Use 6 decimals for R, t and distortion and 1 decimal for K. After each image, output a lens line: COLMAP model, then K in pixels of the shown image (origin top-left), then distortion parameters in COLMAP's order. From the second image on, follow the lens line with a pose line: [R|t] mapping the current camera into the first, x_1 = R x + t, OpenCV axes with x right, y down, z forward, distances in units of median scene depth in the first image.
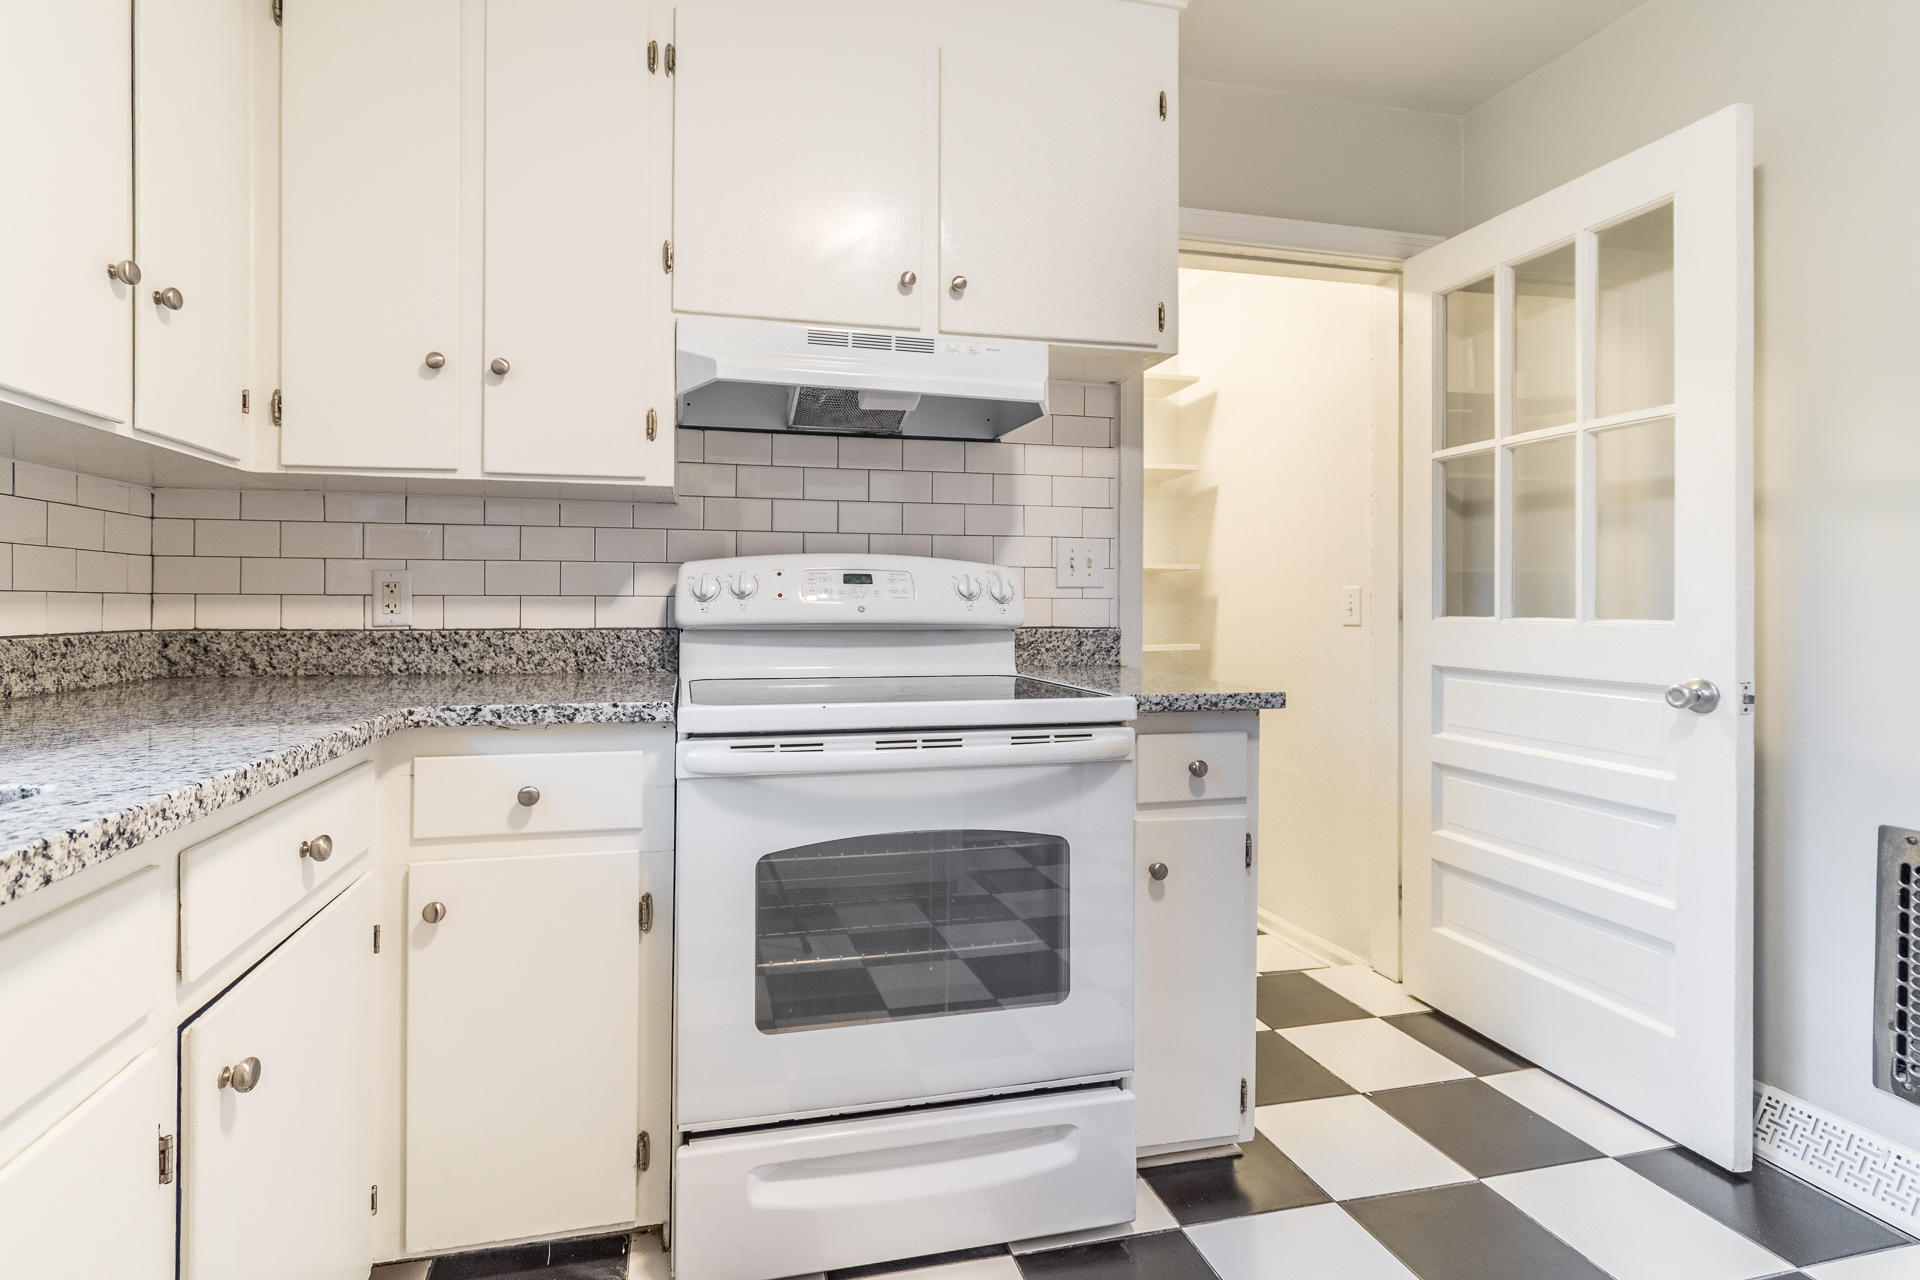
lens RADIAL K [[906.8, 0, 874.7], [0, 906.8, 600.0], [0, 0, 1]] dist [-0.001500, -0.000114]
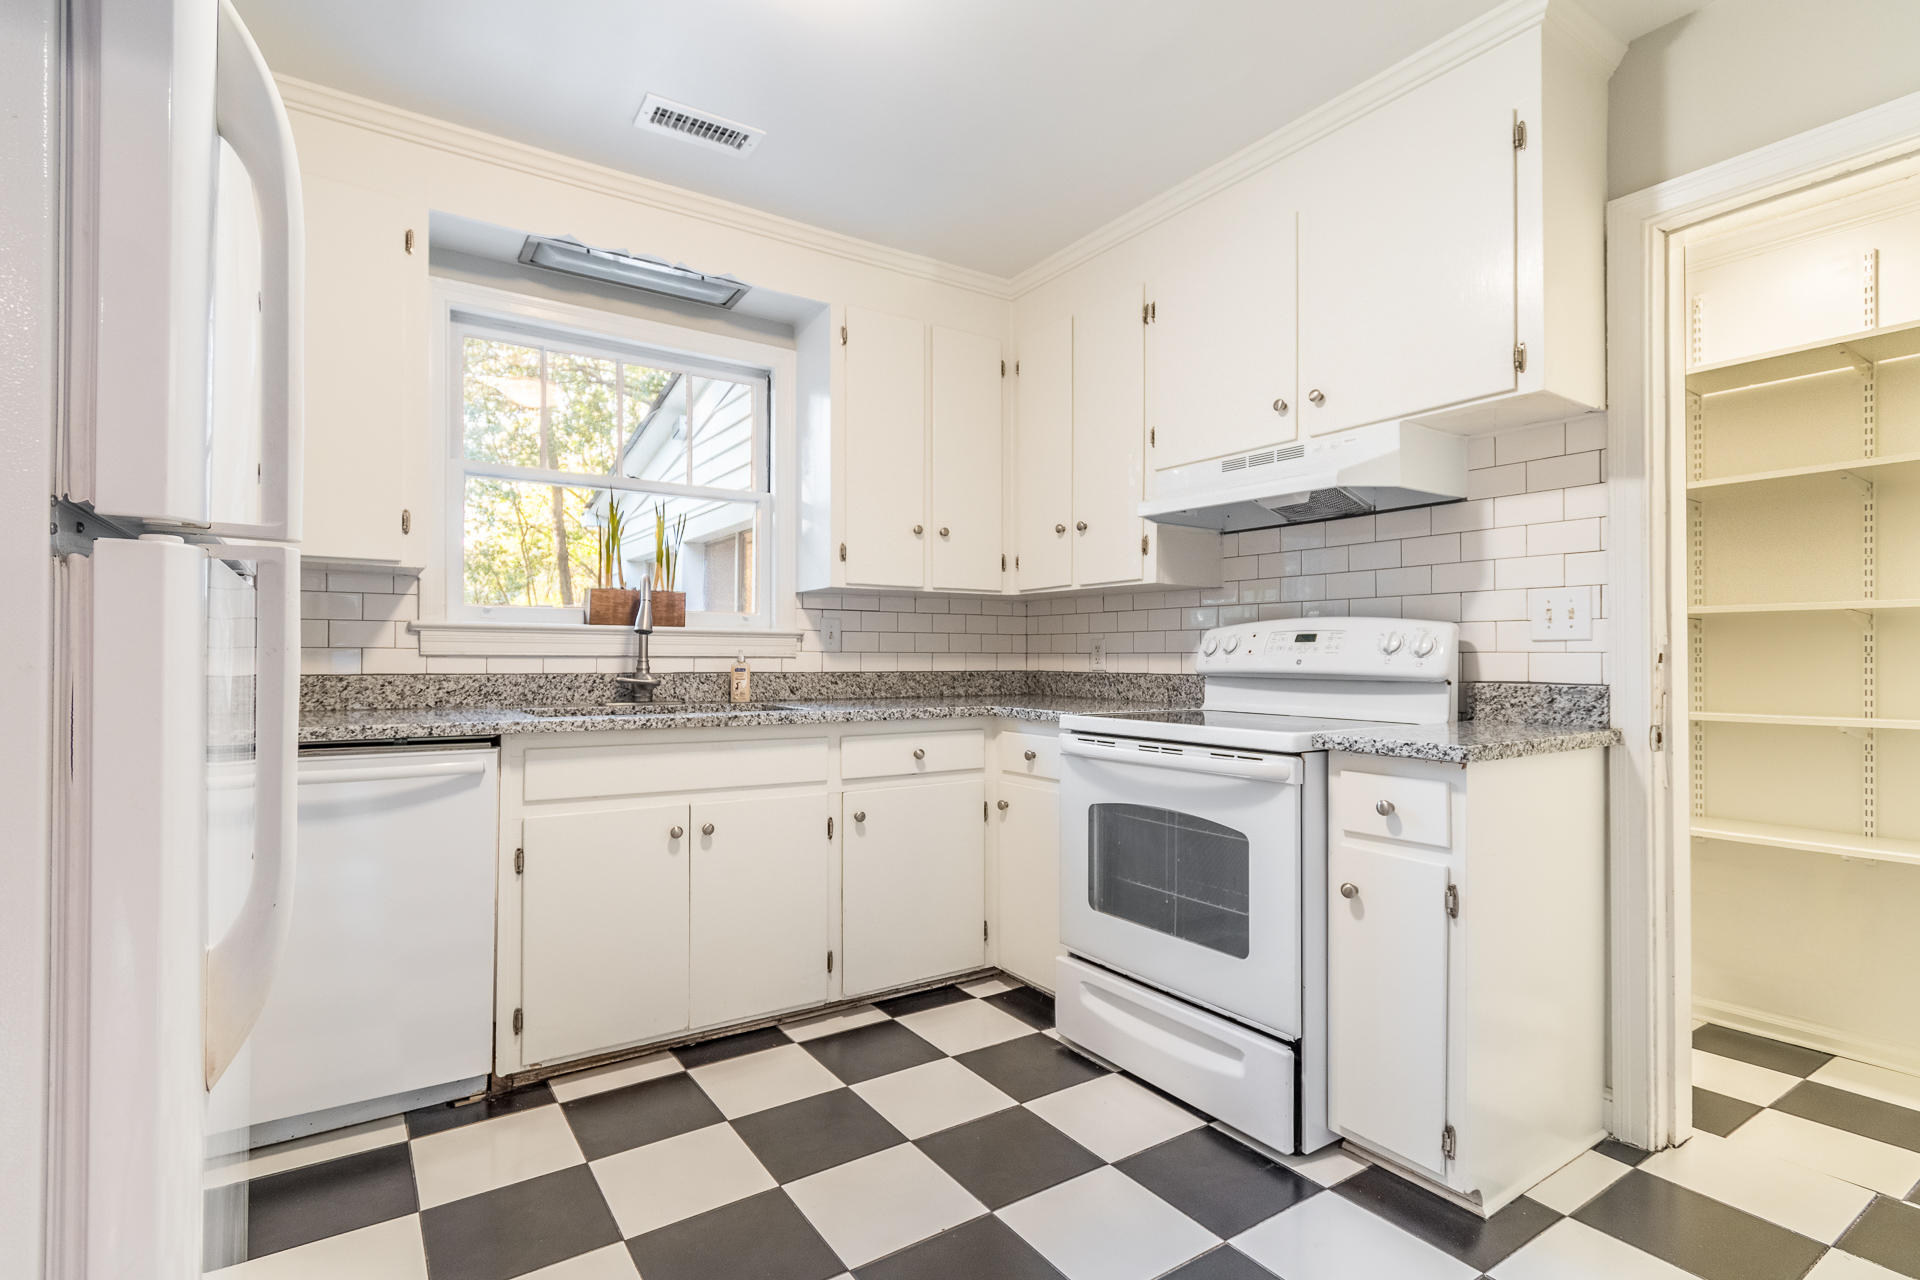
lens RADIAL K [[900.1, 0, 959.0], [0, 900.1, 651.3], [0, 0, 1]] dist [-0.000767, 0.000528]
pose [[0.363481, -0.007528, -0.931571, 1.022093], [0.002449, 0.999972, -0.007125, 0.002750], [0.931599, 0.000308, 0.363489, 0.108292]]
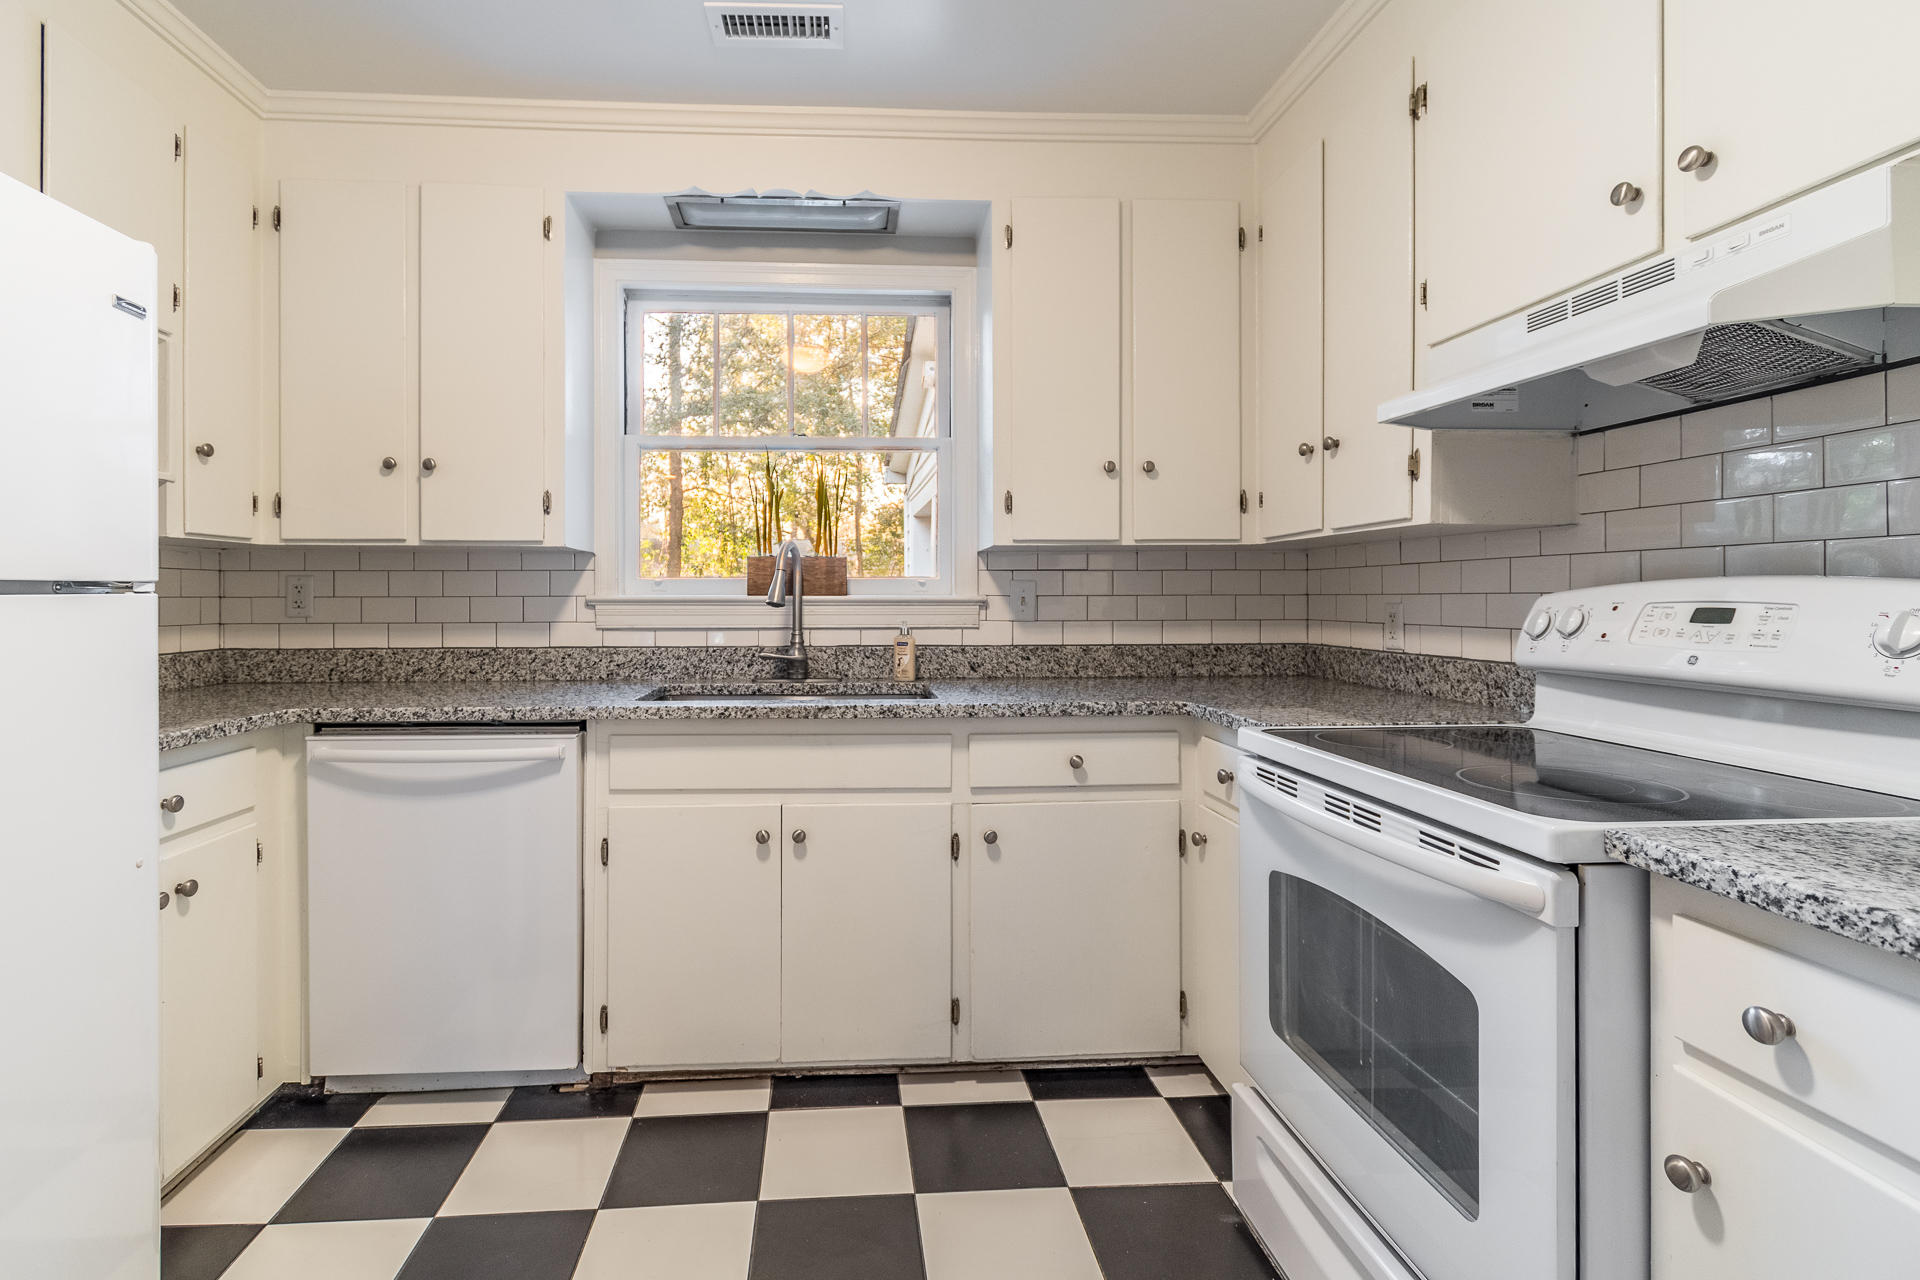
lens RADIAL K [[909.3, 0, 896.4], [0, 909.3, 600.2], [0, 0, 1]] dist [-0.000359, 0.000224]
pose [[-0.147425, -0.000984, -0.989073, 0.788856], [0.008744, 0.999959, -0.002298, -0.040817], [0.989035, -0.008987, -0.147411, 0.525458]]
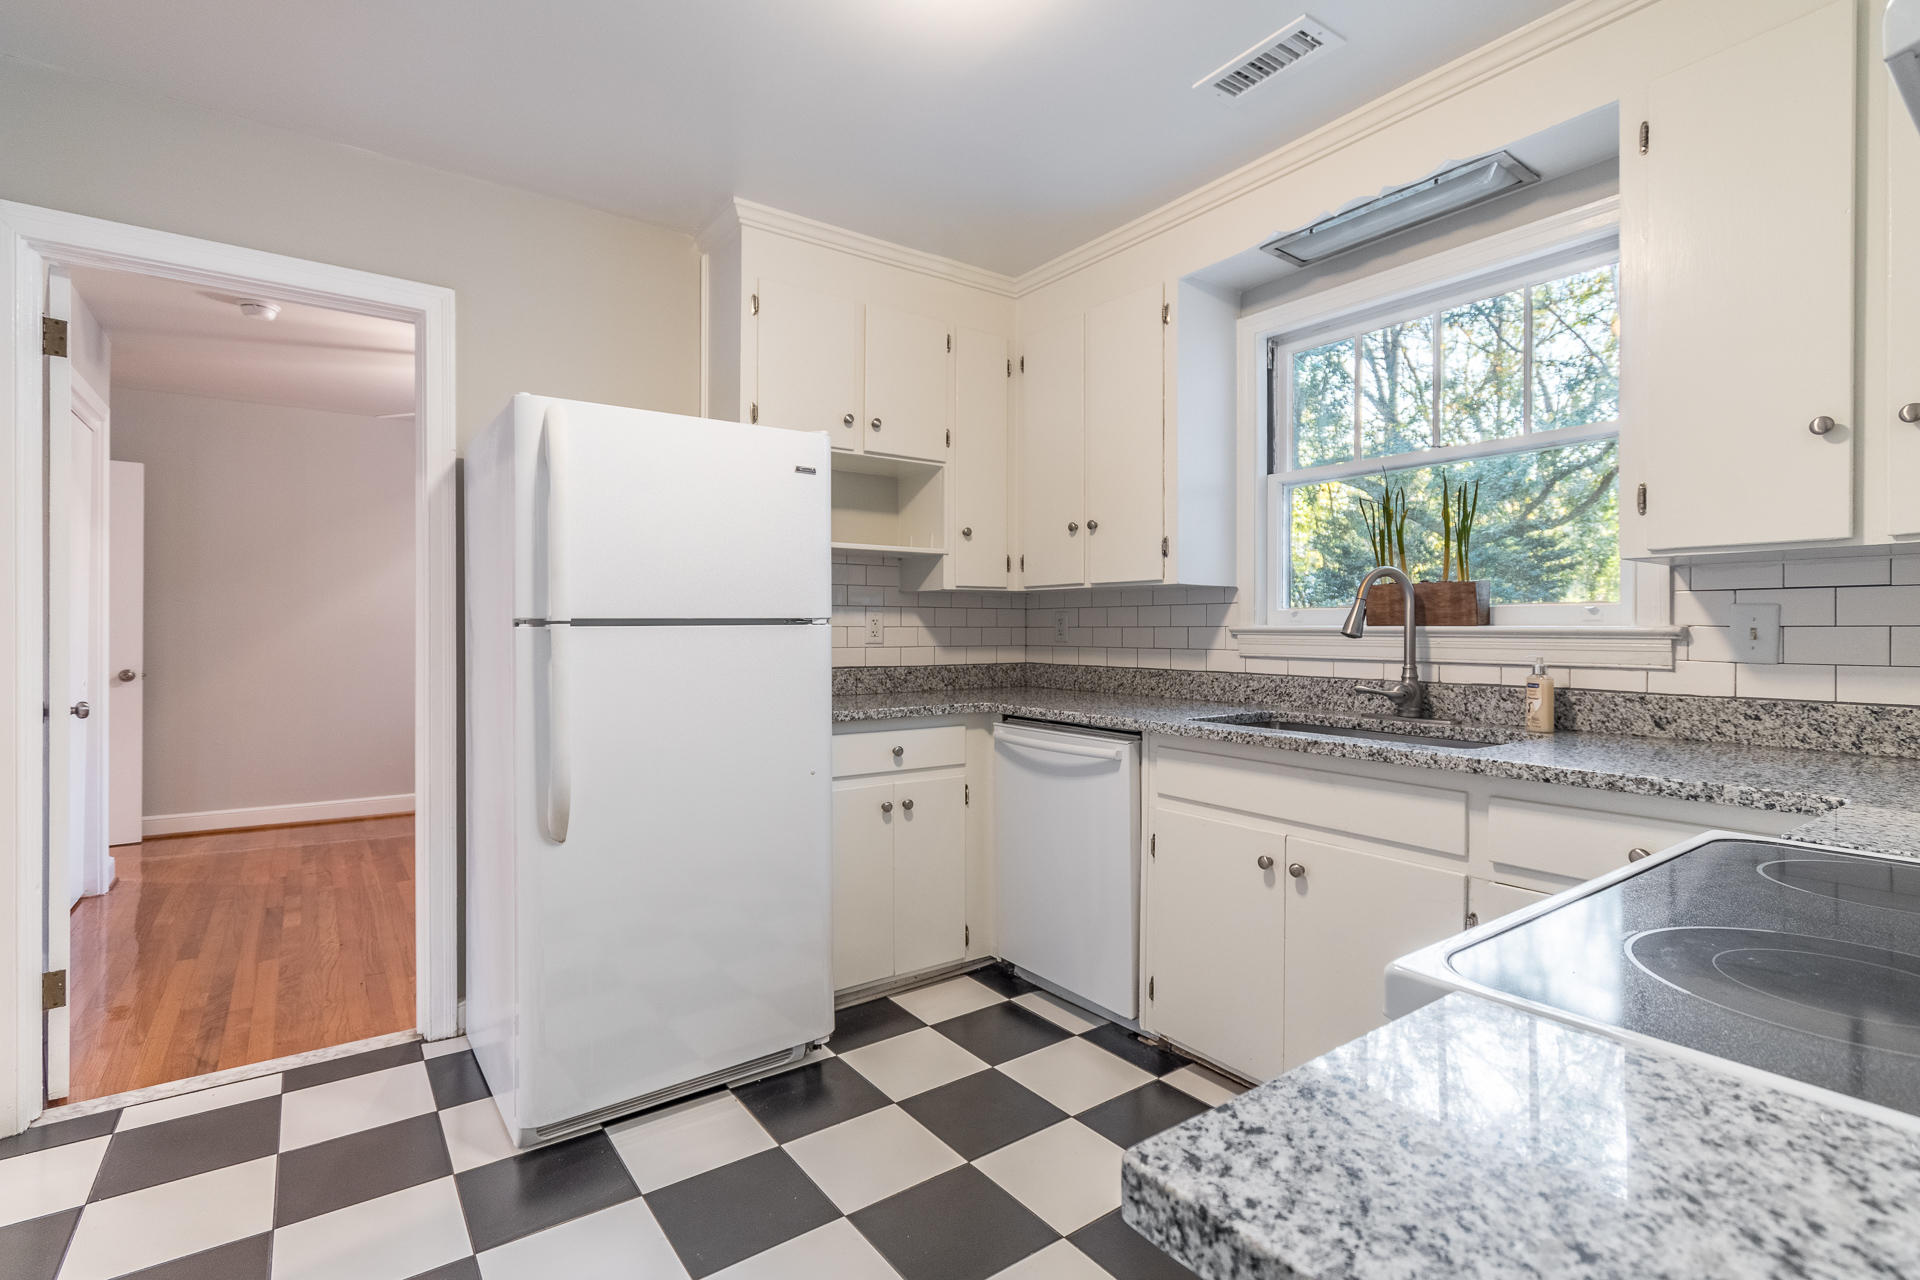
lens RADIAL K [[889.3, 0, 936.3], [0, 889.3, 630.0], [0, 0, 1]] dist [-0.000916, -0.000128]
pose [[-0.917503, -0.004216, -0.397706, 0.530247], [-0.001517, 0.999974, -0.007101, -0.036998], [0.397725, -0.005912, -0.917486, 1.054000]]
